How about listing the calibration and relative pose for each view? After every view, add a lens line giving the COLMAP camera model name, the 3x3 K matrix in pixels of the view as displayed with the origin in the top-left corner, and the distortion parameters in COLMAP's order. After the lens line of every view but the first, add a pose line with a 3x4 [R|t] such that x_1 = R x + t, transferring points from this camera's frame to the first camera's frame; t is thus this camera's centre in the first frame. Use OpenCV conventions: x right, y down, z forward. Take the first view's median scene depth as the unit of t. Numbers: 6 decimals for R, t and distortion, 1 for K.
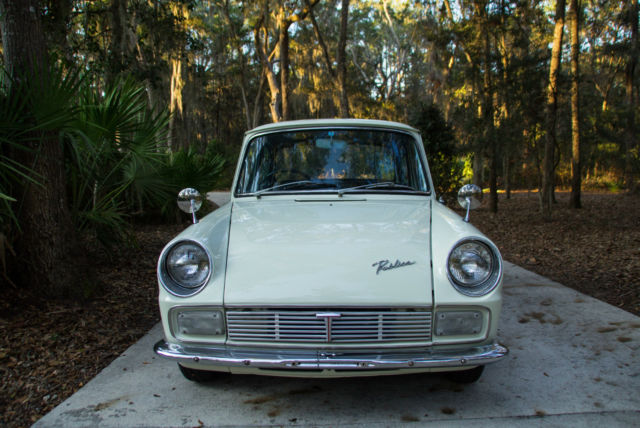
lens RADIAL K [[544.3, 0, 320.0], [0, 544.3, 214.0], [0, 0, 1]] dist [-0.142194, 0.146308]
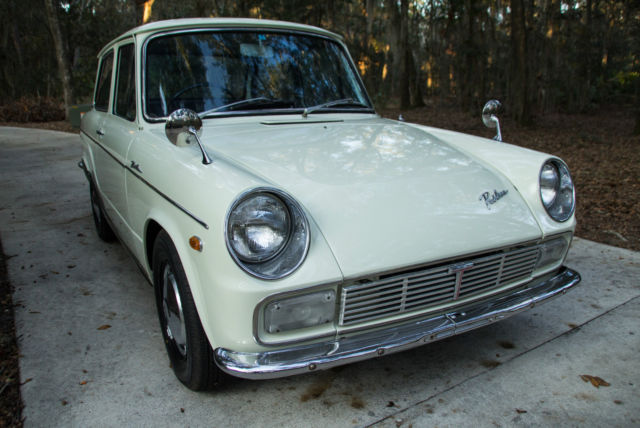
lens RADIAL K [[544.3, 0, 320.0], [0, 544.3, 214.0], [0, 0, 1]] dist [-0.142194, 0.146308]
pose [[0.849541, -0.118622, 0.514013, -0.457000], [0.043564, 0.986837, 0.155738, -0.017970], [-0.525721, -0.109913, 0.843526, 0.373416]]
